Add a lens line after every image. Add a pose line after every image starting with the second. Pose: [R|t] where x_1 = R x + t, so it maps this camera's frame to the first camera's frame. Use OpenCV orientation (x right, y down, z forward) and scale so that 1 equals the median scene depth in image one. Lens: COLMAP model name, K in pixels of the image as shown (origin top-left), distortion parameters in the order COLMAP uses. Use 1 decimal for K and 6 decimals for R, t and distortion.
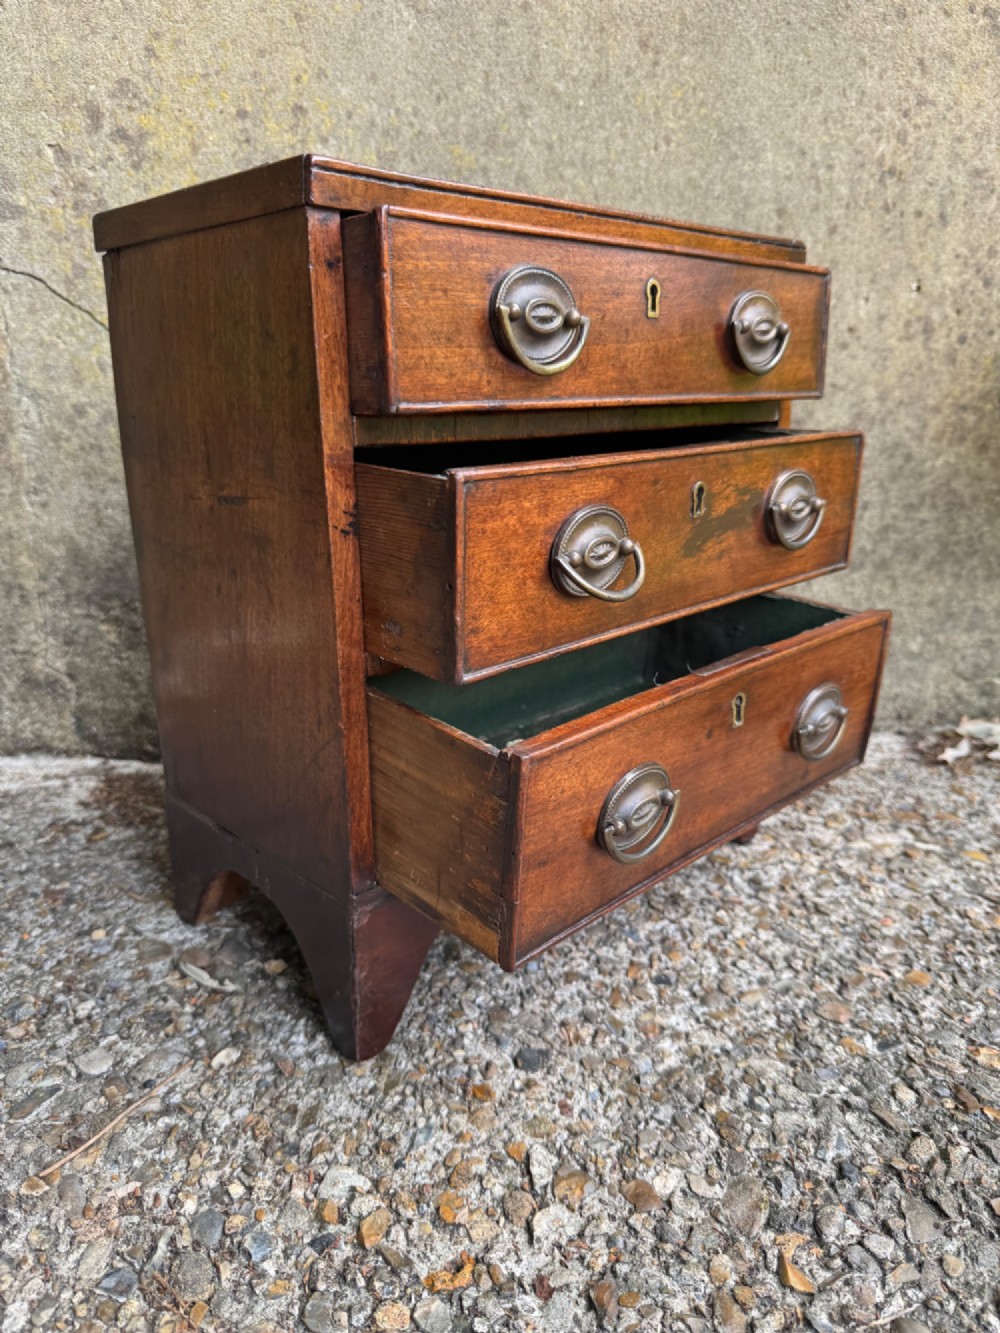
lens RADIAL K [[968.2, 0, 503.8], [0, 968.2, 673.7], [0, 0, 1]] dist [-0.029366, 0.008548]
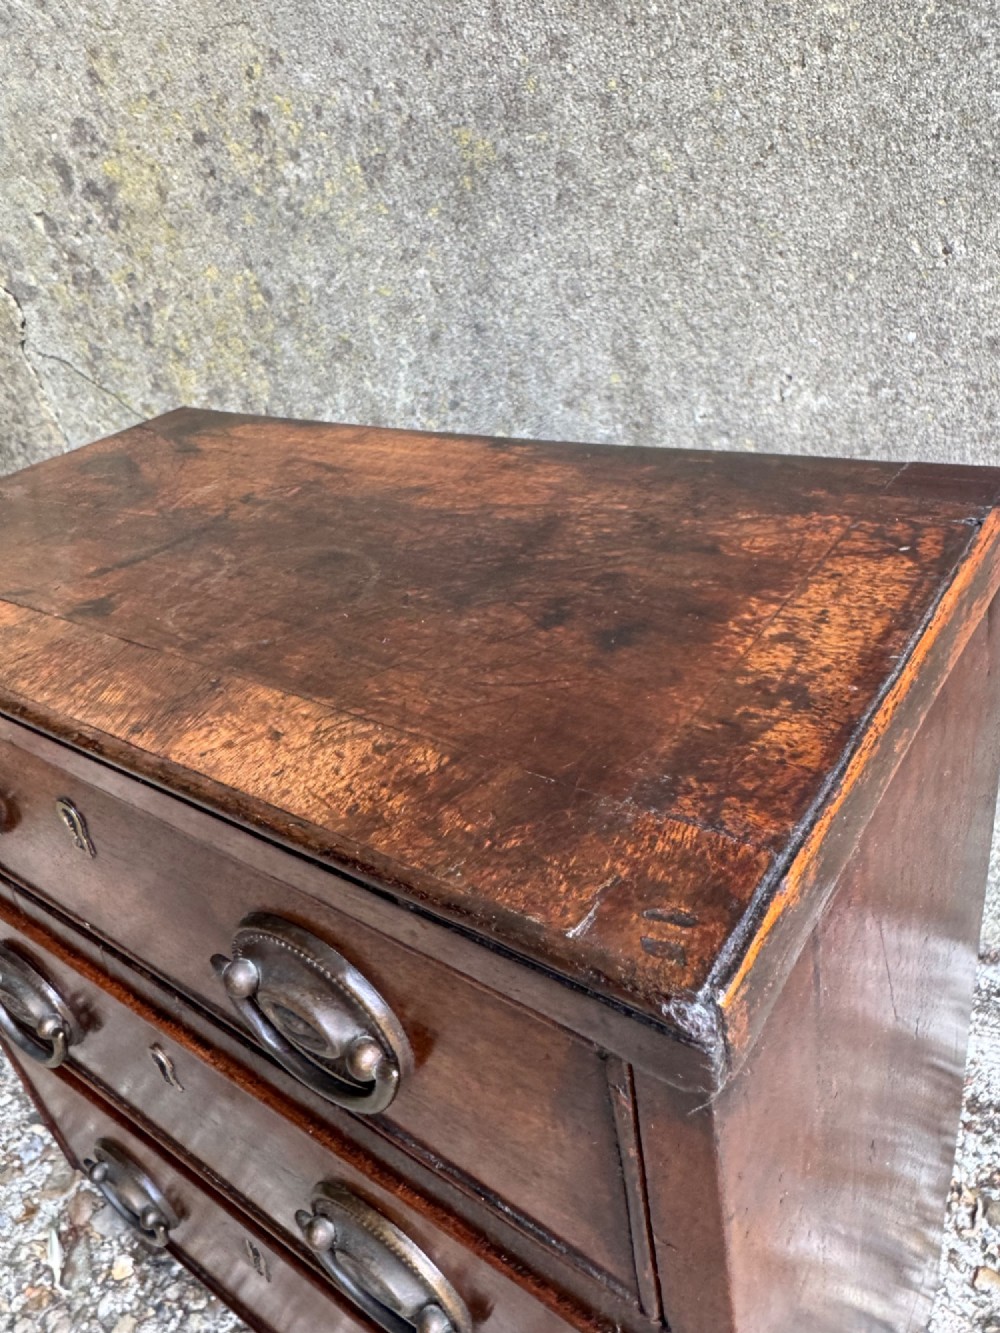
lens RADIAL K [[937.9, 0, 502.4], [0, 937.9, 599.4], [0, 0, 1]] dist [-0.005383, 0.002693]
pose [[0.842246, 0.129567, -0.523291, 0.528101], [-0.003248, 0.971890, 0.235413, -0.615435], [0.539083, -0.196576, 0.818991, 0.695881]]
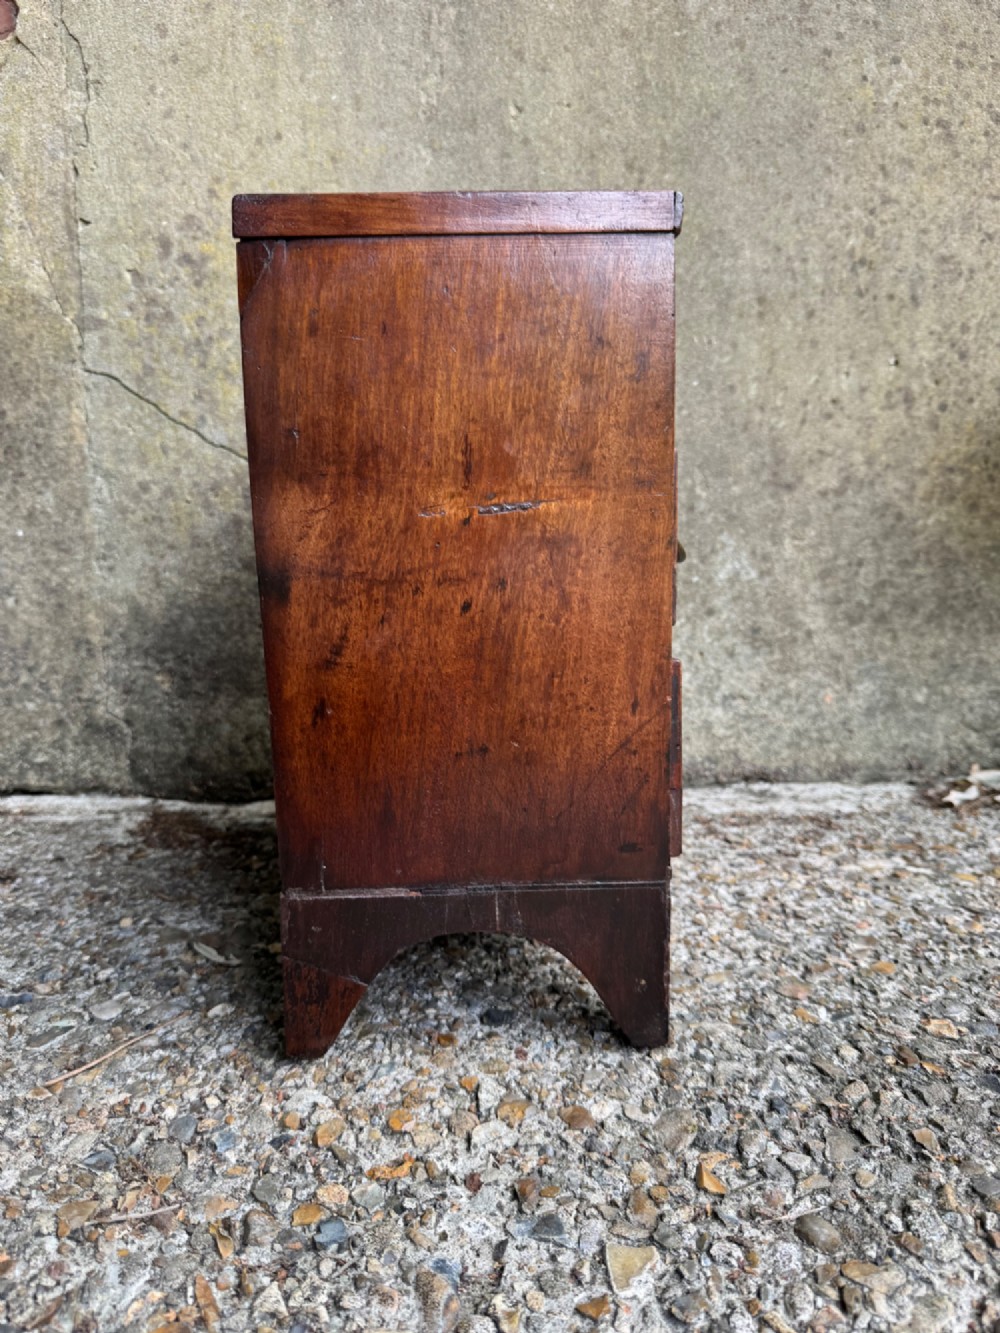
lens RADIAL K [[966.2, 0, 496.9], [0, 966.2, 674.7], [0, 0, 1]] dist [-0.028191, 0.007522]
pose [[0.995788, -0.011410, -0.090978, 0.133334], [-0.001049, 0.990743, -0.135744, 0.168806], [0.091685, 0.135267, 0.986558, -0.114360]]
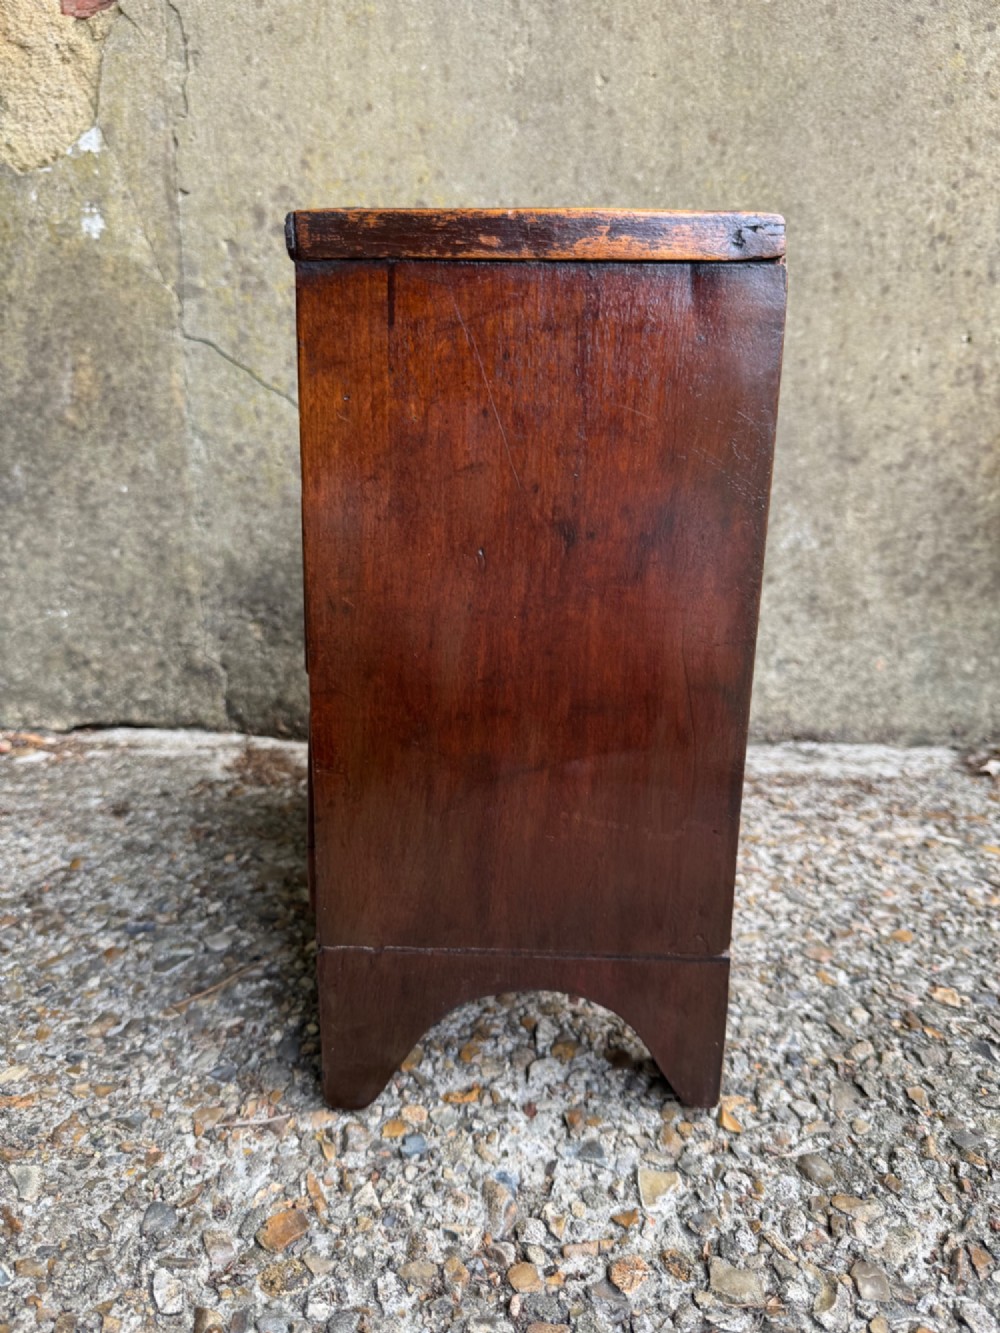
lens RADIAL K [[966.8, 0, 506.9], [0, 966.8, 672.7], [0, 0, 1]] dist [-0.031146, 0.009601]
pose [[0.989065, 0.032951, -0.143750, 0.137219], [-0.038947, 0.998476, -0.039094, 0.076357], [0.142243, 0.044265, 0.988841, -0.252164]]
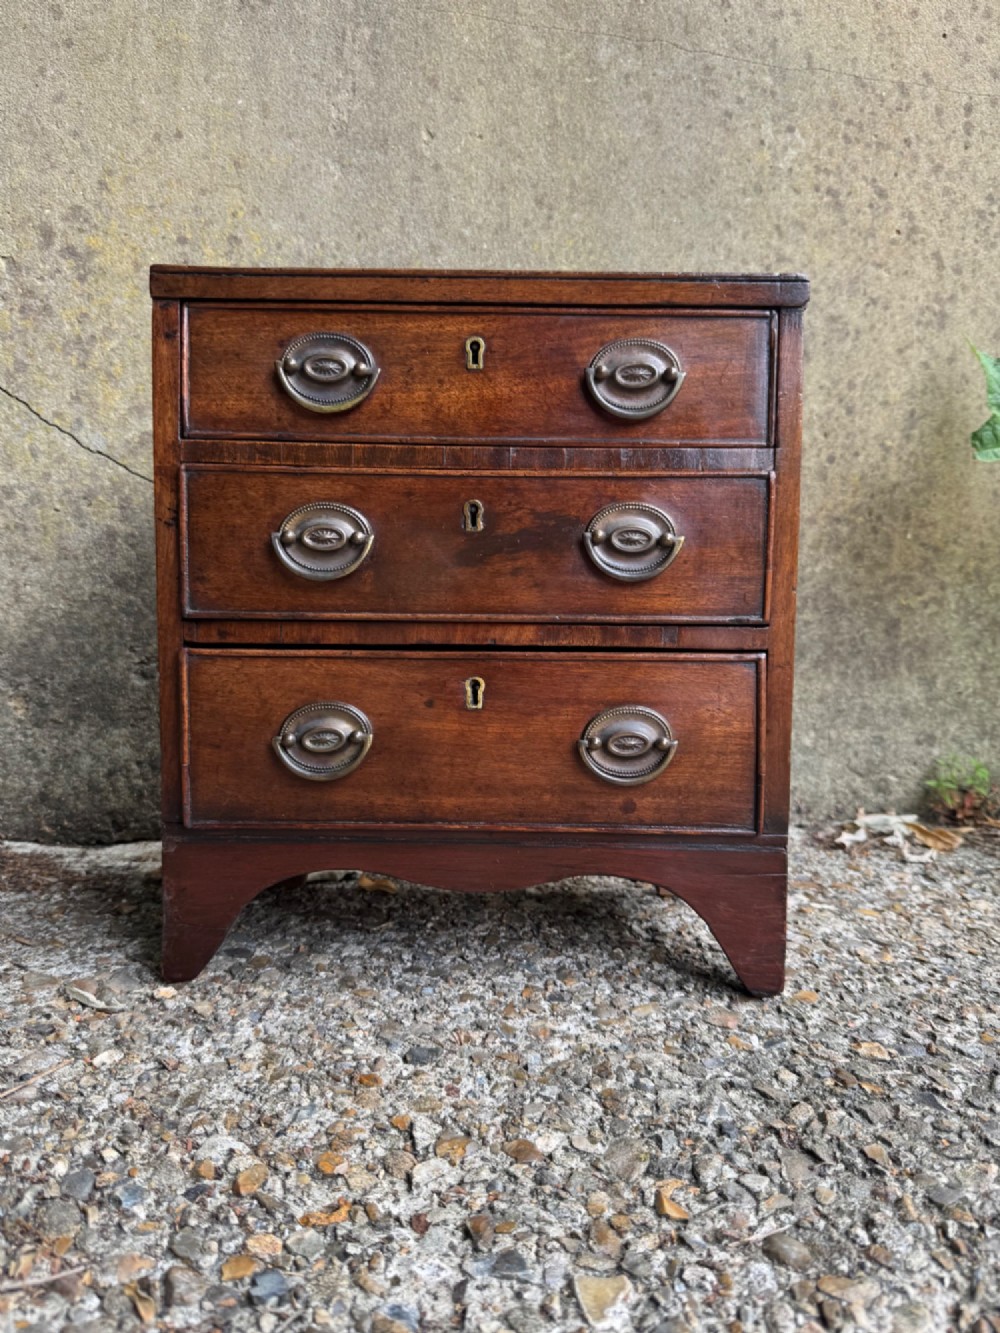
lens RADIAL K [[1007.5, 0, 499.4], [0, 1007.5, 672.9], [0, 0, 1]] dist [-0.026184, 0.007470]
pose [[0.997755, 0.010218, 0.066183, 0.037662], [0.003370, 0.979377, -0.202012, 0.225796], [-0.066882, 0.201782, 0.977144, -0.101641]]
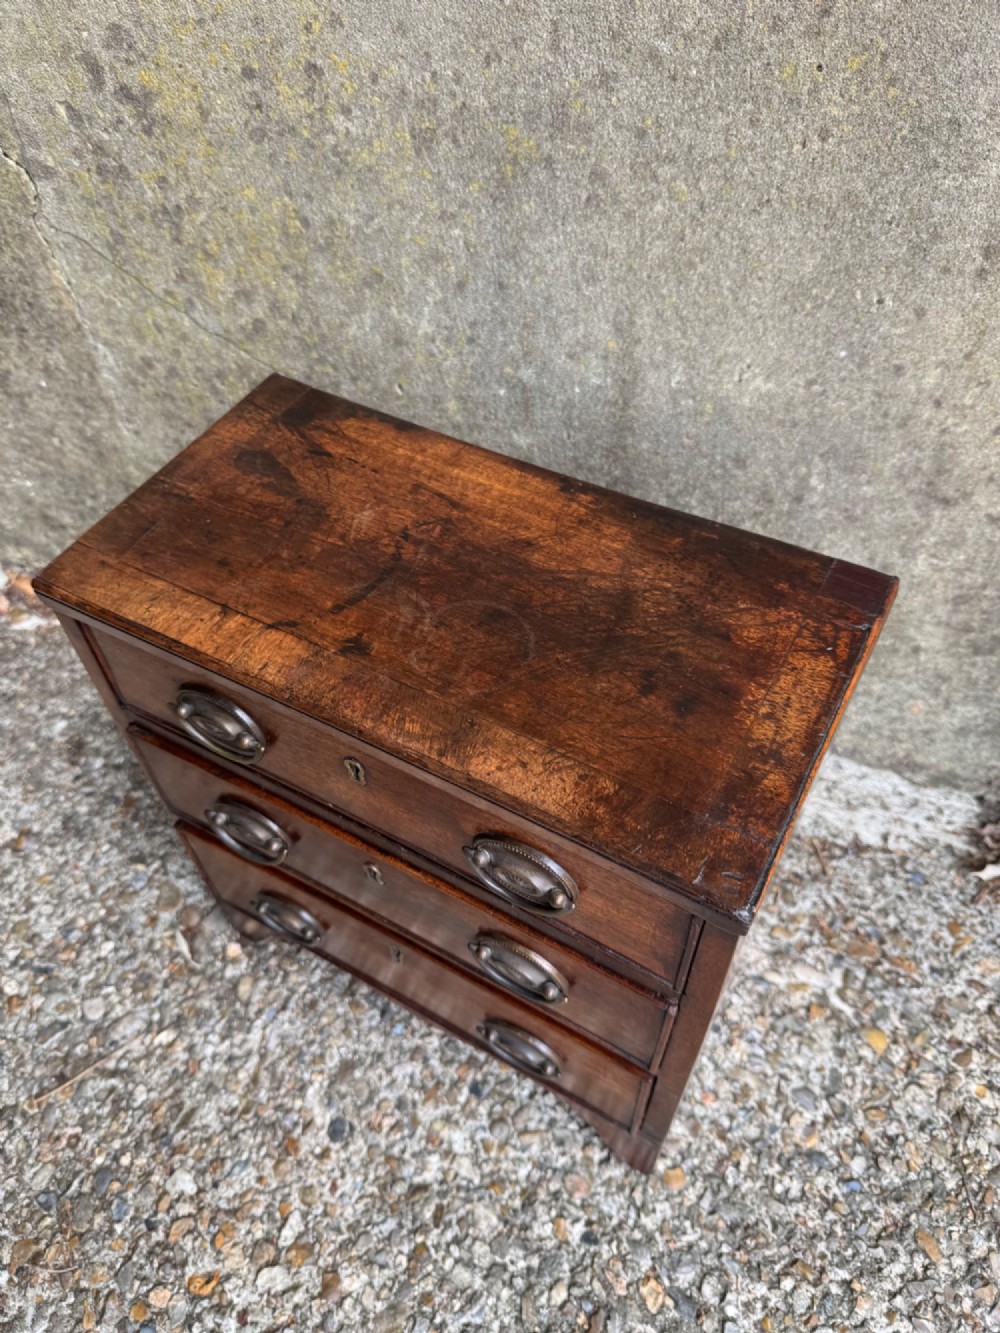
lens RADIAL K [[969.4, 0, 494.3], [0, 969.4, 670.4], [0, 0, 1]] dist [-0.025821, 0.003777]
pose [[0.902131, 0.314488, -0.295393, 0.444982], [-0.091344, 0.808322, 0.581611, -1.000339], [0.421683, -0.497707, 0.757939, 0.368568]]
